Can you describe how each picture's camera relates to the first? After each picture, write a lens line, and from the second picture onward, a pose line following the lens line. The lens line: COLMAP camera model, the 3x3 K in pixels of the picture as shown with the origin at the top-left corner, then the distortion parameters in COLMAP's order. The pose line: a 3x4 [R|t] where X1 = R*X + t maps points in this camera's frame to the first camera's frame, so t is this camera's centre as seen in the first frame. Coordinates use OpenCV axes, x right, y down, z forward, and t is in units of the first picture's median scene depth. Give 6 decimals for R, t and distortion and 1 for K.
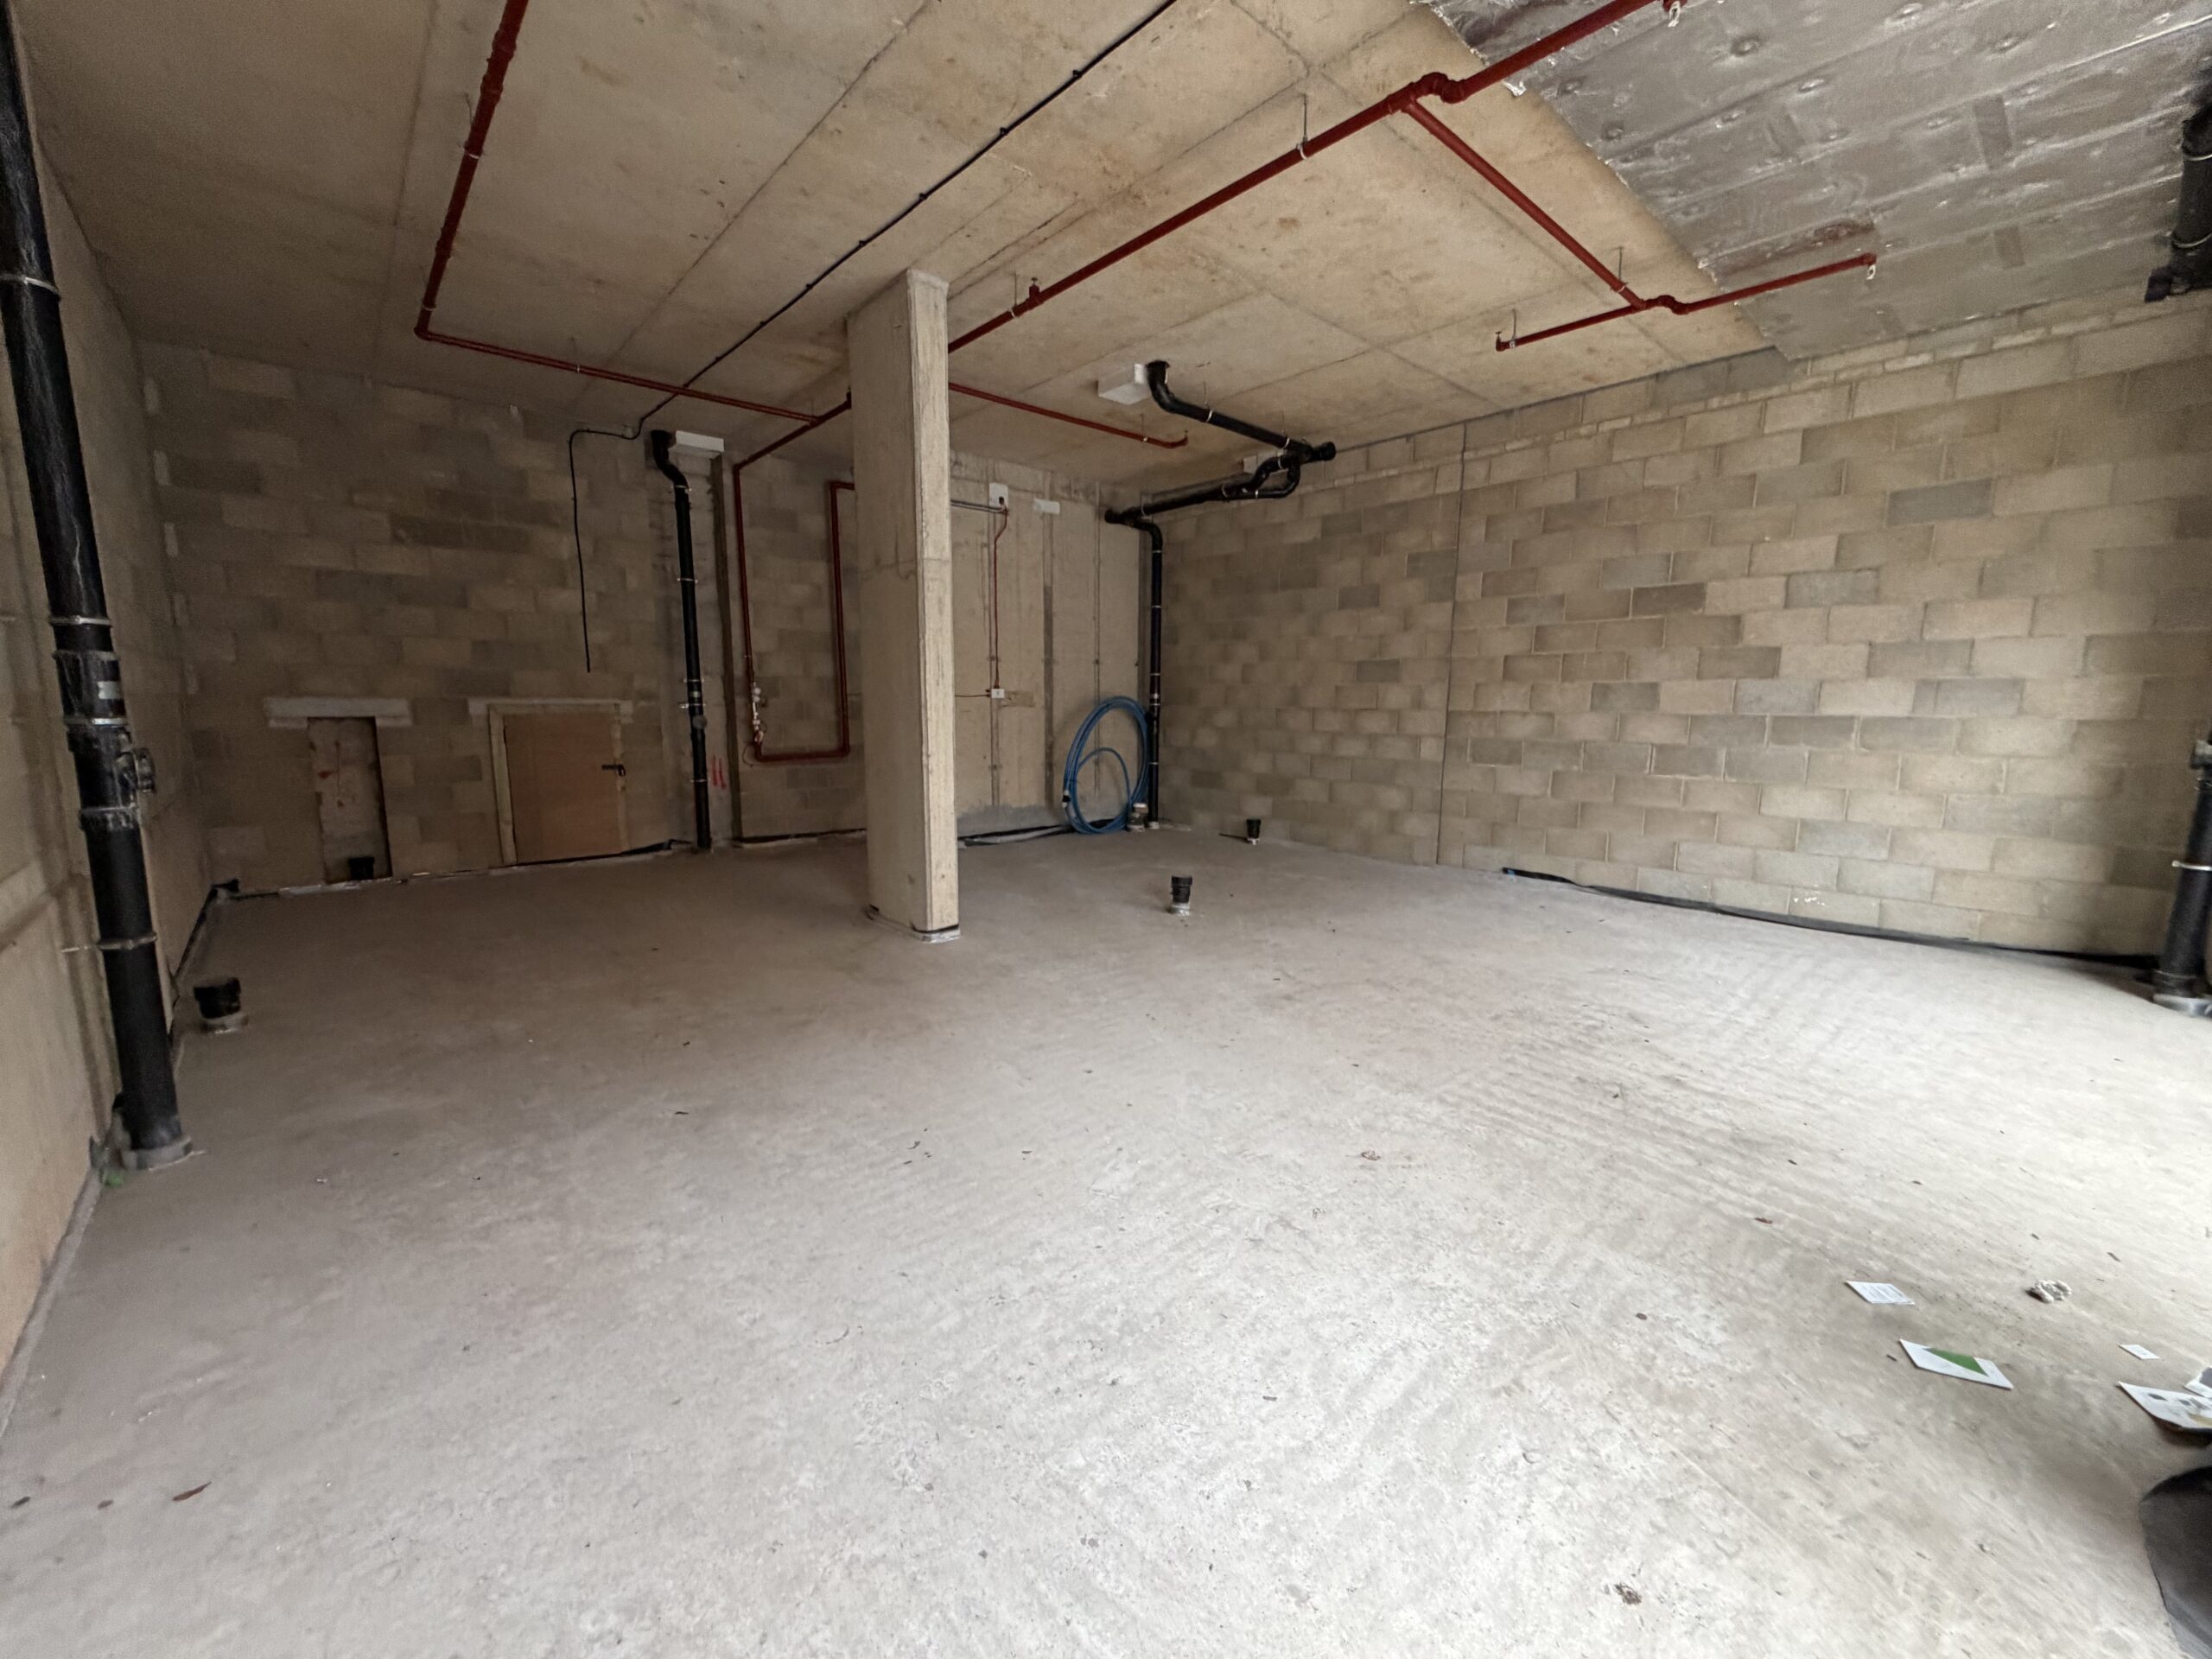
lens RADIAL K [[882.1, 0, 1103.0], [0, 882.1, 833.7], [0, 0, 1]] dist [0.004727, -0.000986]
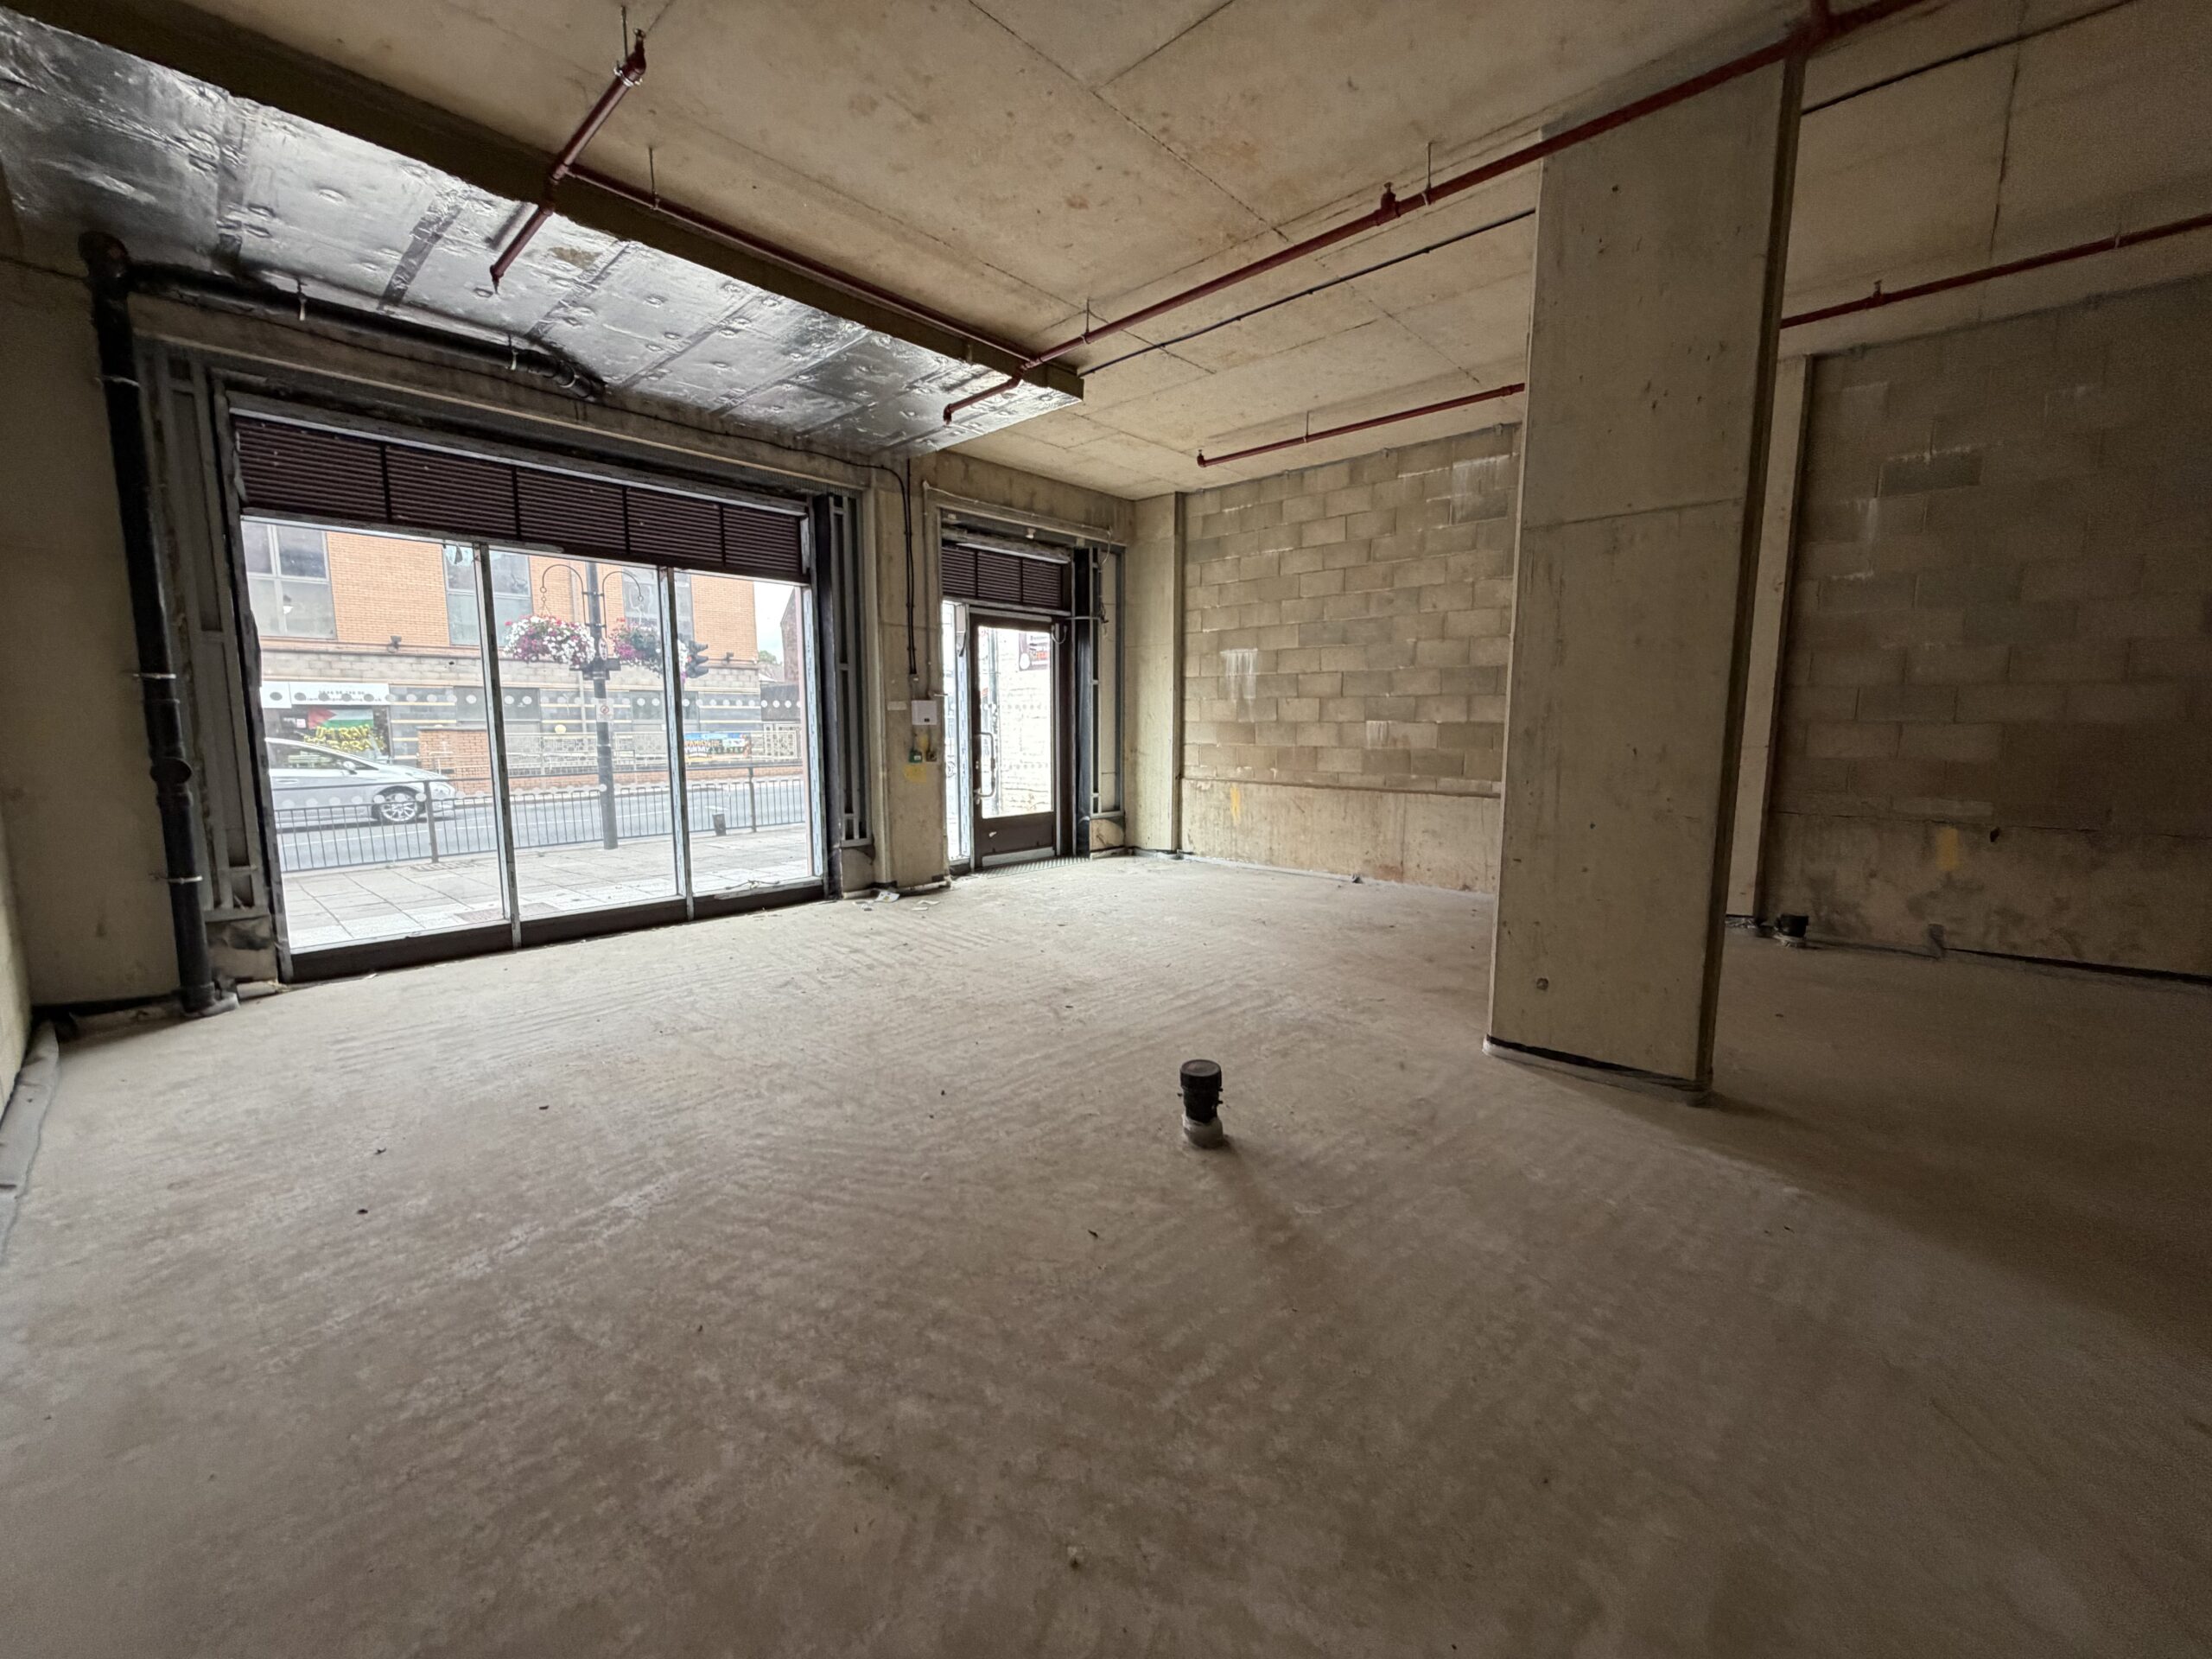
lens RADIAL K [[882.1, 0, 1104.3], [0, 882.1, 828.0], [0, 0, 1]] dist [0.004727, -0.000986]
pose [[-0.994624, 0.007237, -0.103303, 0.299603], [-0.020888, 0.963030, 0.268583, -0.335099], [0.101427, 0.269297, -0.957701, 2.188248]]
